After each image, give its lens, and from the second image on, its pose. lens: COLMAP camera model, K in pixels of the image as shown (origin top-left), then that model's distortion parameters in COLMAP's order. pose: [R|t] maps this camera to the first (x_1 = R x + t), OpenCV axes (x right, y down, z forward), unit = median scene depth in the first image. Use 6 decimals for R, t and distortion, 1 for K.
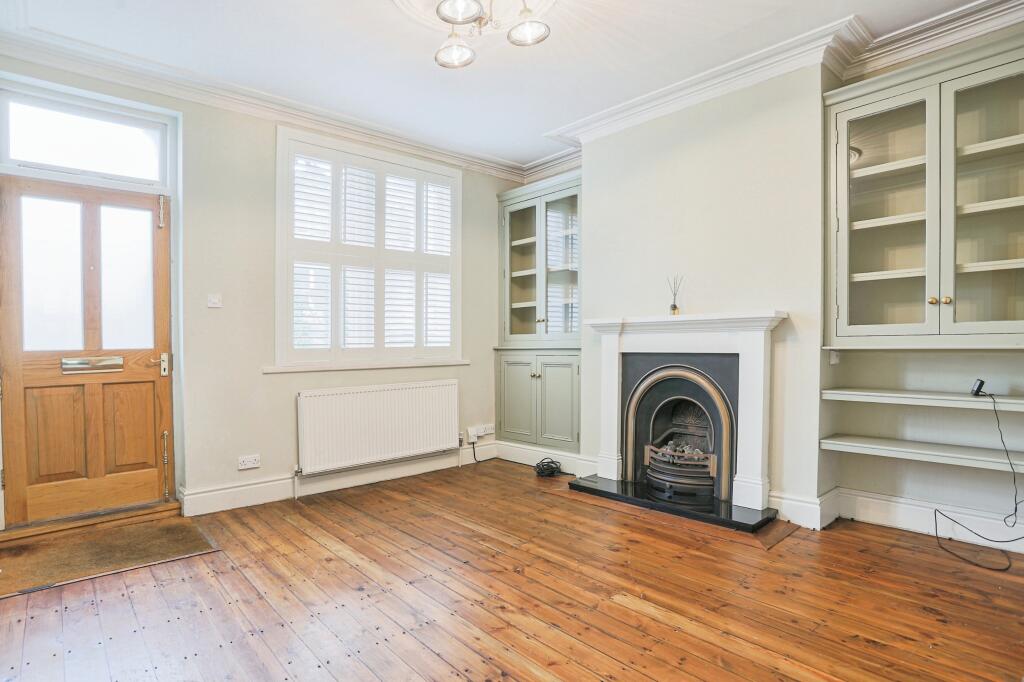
lens RADIAL K [[563.0, 0, 511.5], [0, 563.0, 338.1], [0, 0, 1]] dist [-0.001128, 0.000258]
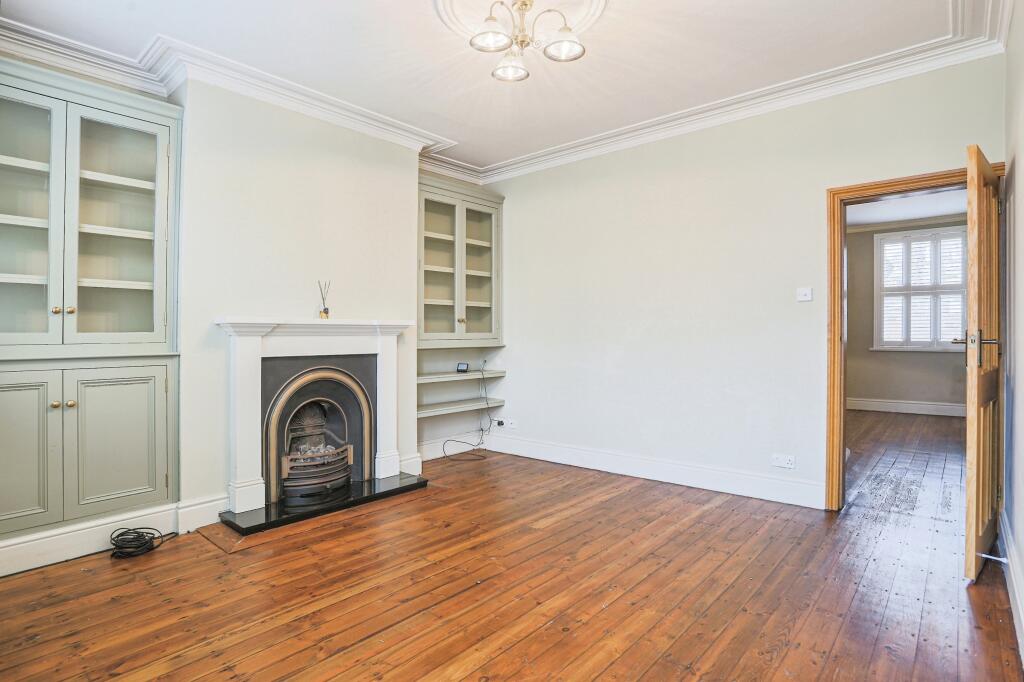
lens RADIAL K [[522.1, 0, 512.0], [0, 522.1, 341.0], [0, 0, 1]] dist [-0.018868, 0.000060]
pose [[-0.098939, 0.009848, 0.995045, -0.661065], [0.007485, 0.999930, -0.009153, 0.011488], [-0.995065, 0.006542, -0.099006, 0.731181]]
